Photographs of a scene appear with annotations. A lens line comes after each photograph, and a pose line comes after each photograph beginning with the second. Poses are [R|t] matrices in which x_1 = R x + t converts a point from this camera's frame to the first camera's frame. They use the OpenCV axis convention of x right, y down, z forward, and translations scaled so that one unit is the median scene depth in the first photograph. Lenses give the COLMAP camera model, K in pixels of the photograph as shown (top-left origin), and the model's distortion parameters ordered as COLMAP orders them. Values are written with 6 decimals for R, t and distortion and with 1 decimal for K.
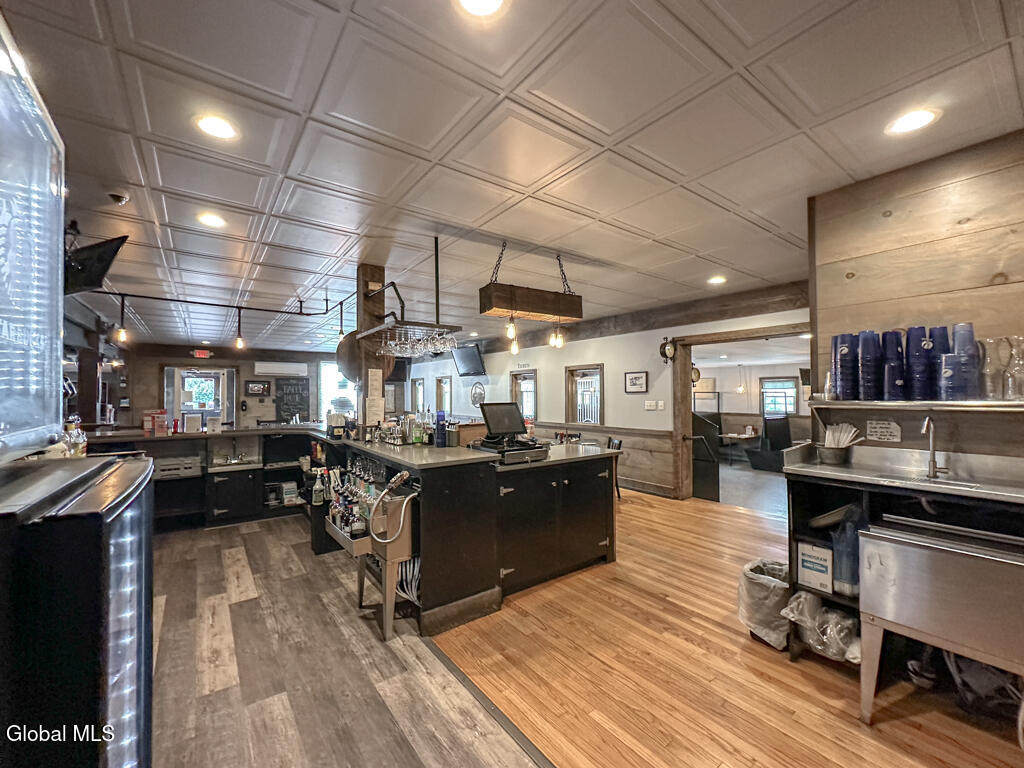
lens RADIAL K [[428.3, 0, 543.4], [0, 428.3, 381.7], [0, 0, 1]] dist [0.000987, 0.000391]
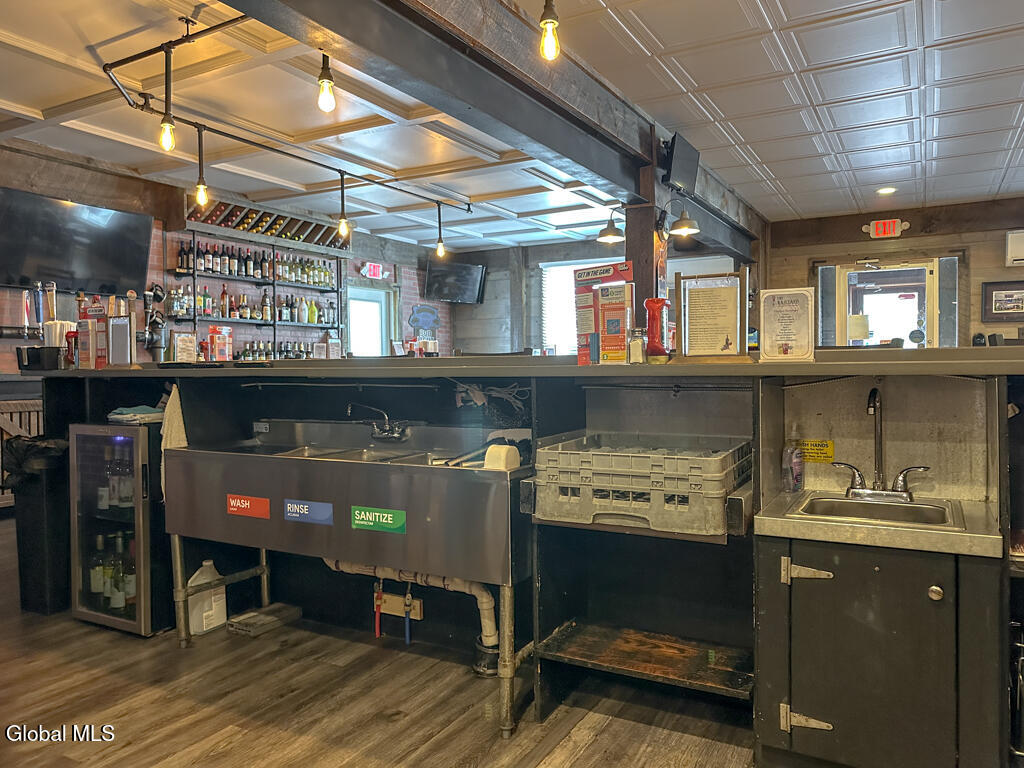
lens RADIAL K [[749.3, 0, 516.8], [0, 749.3, 388.8], [0, 0, 1]] dist [0.020660, -0.003997]
pose [[0.378711, 0.021810, -0.925258, -0.364545], [0.033353, 0.998751, 0.037195, 0.092431], [0.924914, -0.044946, 0.377511, 0.575664]]
